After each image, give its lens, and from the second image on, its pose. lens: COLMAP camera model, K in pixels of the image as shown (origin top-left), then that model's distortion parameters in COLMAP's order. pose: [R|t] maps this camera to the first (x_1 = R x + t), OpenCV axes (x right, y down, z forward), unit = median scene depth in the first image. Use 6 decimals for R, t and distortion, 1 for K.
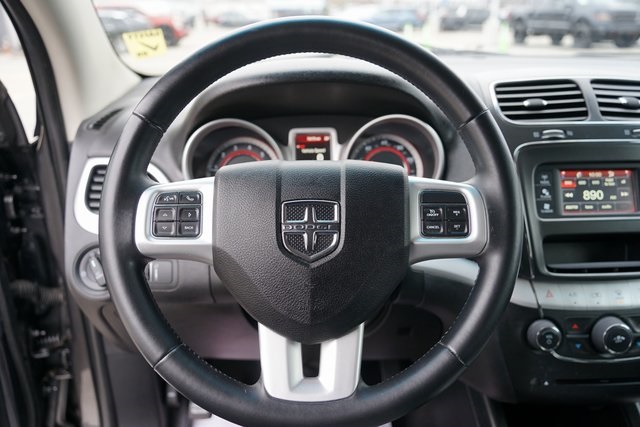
lens RADIAL K [[523.9, 0, 321.2], [0, 523.9, 213.5], [0, 0, 1]] dist [-0.034673, 0.027173]
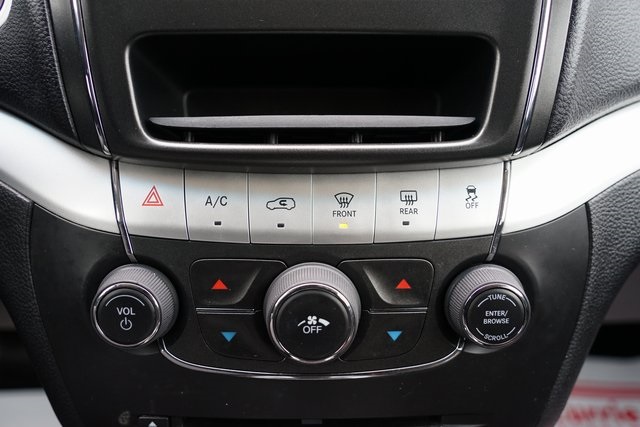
lens RADIAL K [[585.6, 0, 320.1], [0, 585.6, 215.2], [0, 0, 1]] dist [-0.031355, 0.026514]
pose [[0.999654, 0.025923, -0.004440, 0.557754], [-0.025161, 0.991767, 0.125560, 0.112174], [0.007659, -0.125405, 0.992076, 0.587106]]
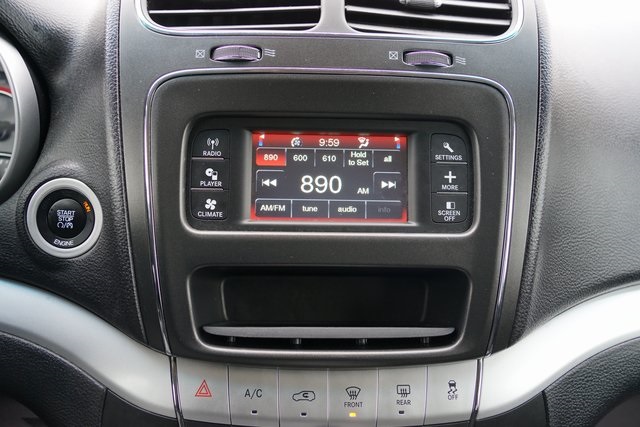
lens RADIAL K [[587.2, 0, 320.7], [0, 587.2, 213.2], [0, 0, 1]] dist [-0.049297, 0.028956]
pose [[0.999408, 0.034395, 0.000595, 0.537165], [-0.034397, 0.999405, 0.002637, -0.010465], [-0.000504, -0.002656, 0.999996, 0.469970]]
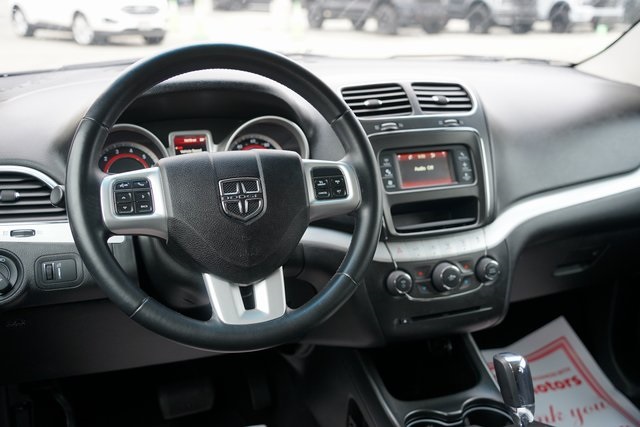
lens RADIAL K [[700.2, 0, 322.0], [0, 700.2, 215.1], [0, 0, 1]] dist [0.147256, 0.000000]
pose [[0.936992, -0.080507, 0.339947, -0.319435], [0.099353, 0.994312, -0.038368, 0.115825], [-0.334924, 0.069725, 0.939662, -0.563116]]
